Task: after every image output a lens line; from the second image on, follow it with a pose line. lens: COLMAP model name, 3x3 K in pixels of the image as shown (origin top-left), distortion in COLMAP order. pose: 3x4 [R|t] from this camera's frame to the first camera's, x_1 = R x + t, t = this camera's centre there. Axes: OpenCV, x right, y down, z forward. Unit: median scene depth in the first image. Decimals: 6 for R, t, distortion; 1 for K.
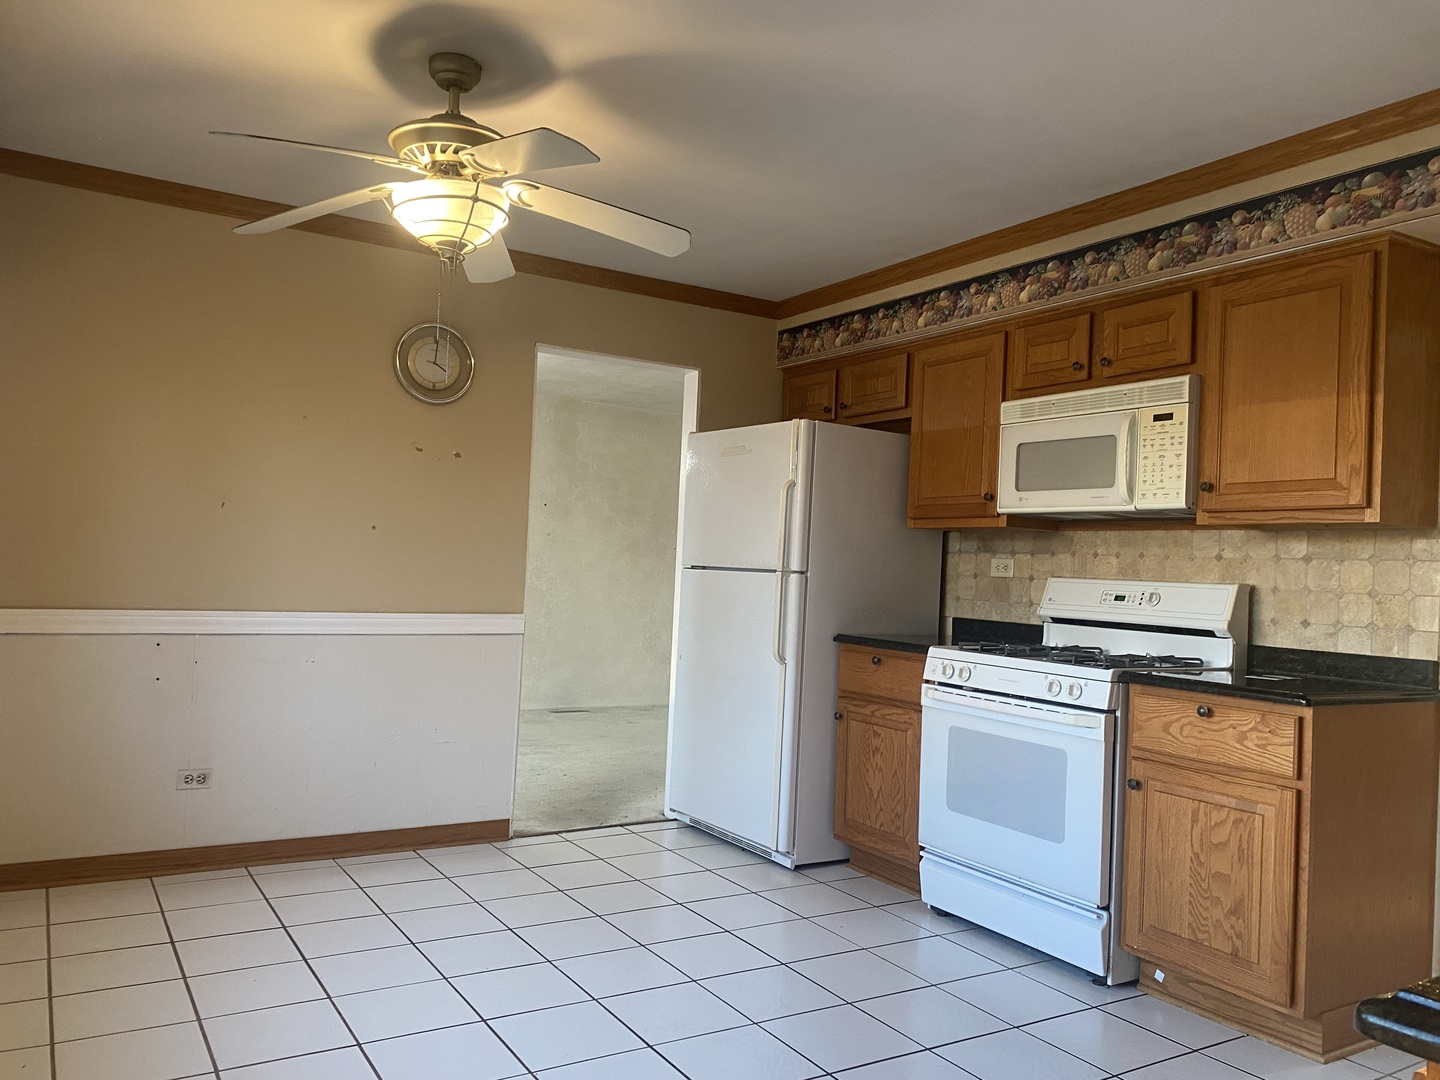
lens RADIAL K [[1086.4, 0, 717.6], [0, 1086.4, 541.8], [0, 0, 1]] dist [0.014989, -0.007382]
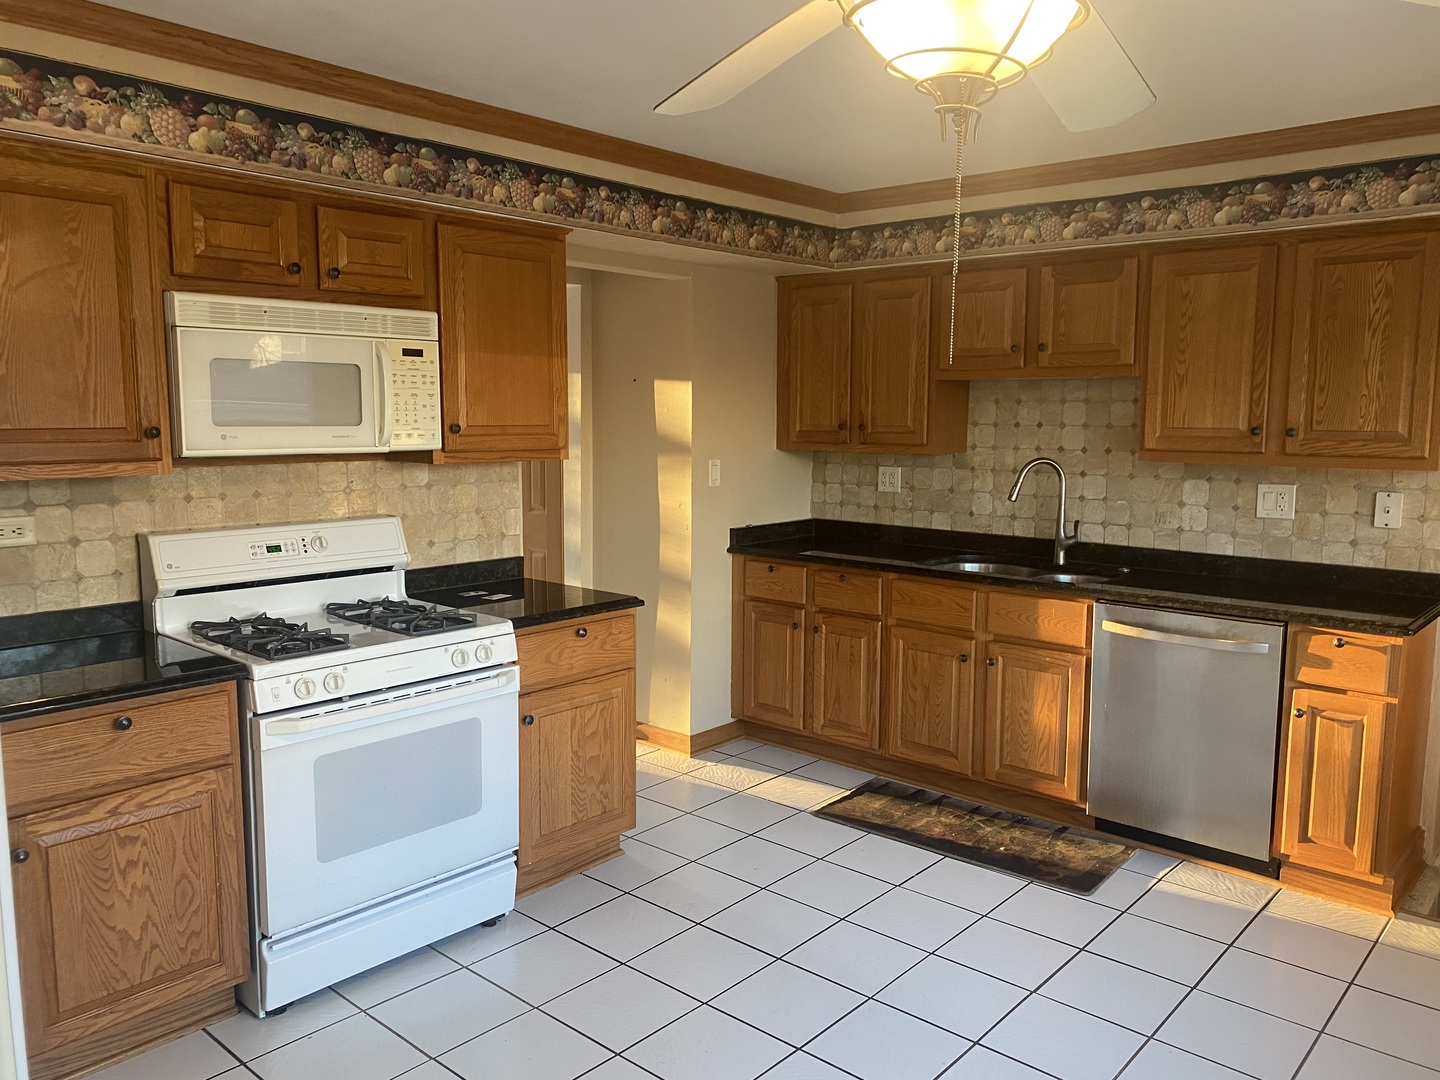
lens RADIAL K [[1086.4, 0, 718.0], [0, 1086.4, 537.3], [0, 0, 1]] dist [0.014989, -0.007382]
pose [[-0.288396, -0.160119, 0.944029, -0.575061], [-0.042674, 0.987089, 0.154385, -0.111969], [-0.956560, 0.004238, -0.291505, 1.009688]]
